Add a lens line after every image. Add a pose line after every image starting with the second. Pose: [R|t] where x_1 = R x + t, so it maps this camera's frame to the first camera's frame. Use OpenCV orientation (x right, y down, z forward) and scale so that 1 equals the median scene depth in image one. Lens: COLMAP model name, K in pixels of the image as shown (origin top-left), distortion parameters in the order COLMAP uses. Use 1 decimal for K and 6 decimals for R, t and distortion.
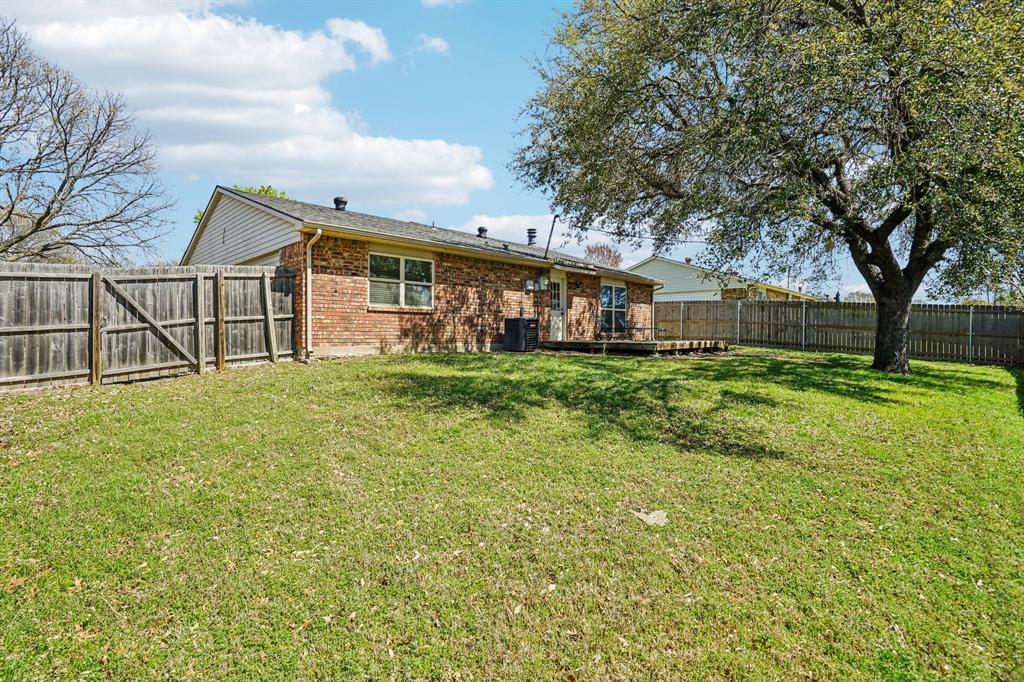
lens RADIAL K [[489.7, 0, 504.7], [0, 489.7, 334.3], [0, 0, 1]] dist [-0.044977, 0.000753]
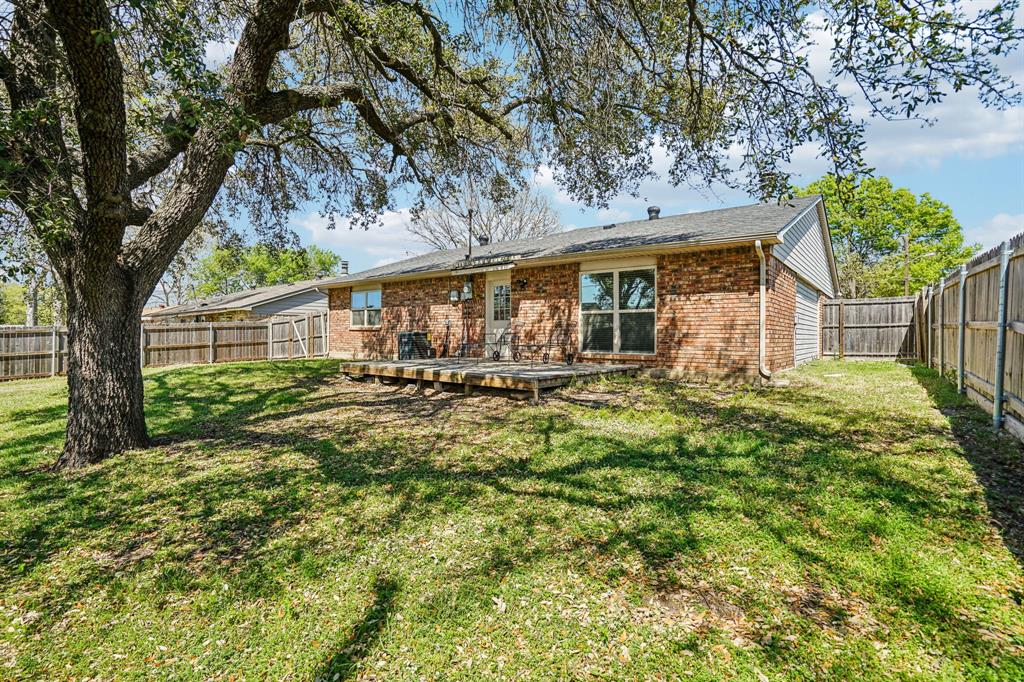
lens RADIAL K [[489.7, 0, 507.2], [0, 489.7, 343.8], [0, 0, 1]] dist [-0.044977, 0.000753]
pose [[0.085653, 0.017495, -0.996171, 1.091398], [-0.009304, 0.999816, 0.016759, -0.030008], [0.996282, 0.007833, 0.085800, 1.135609]]
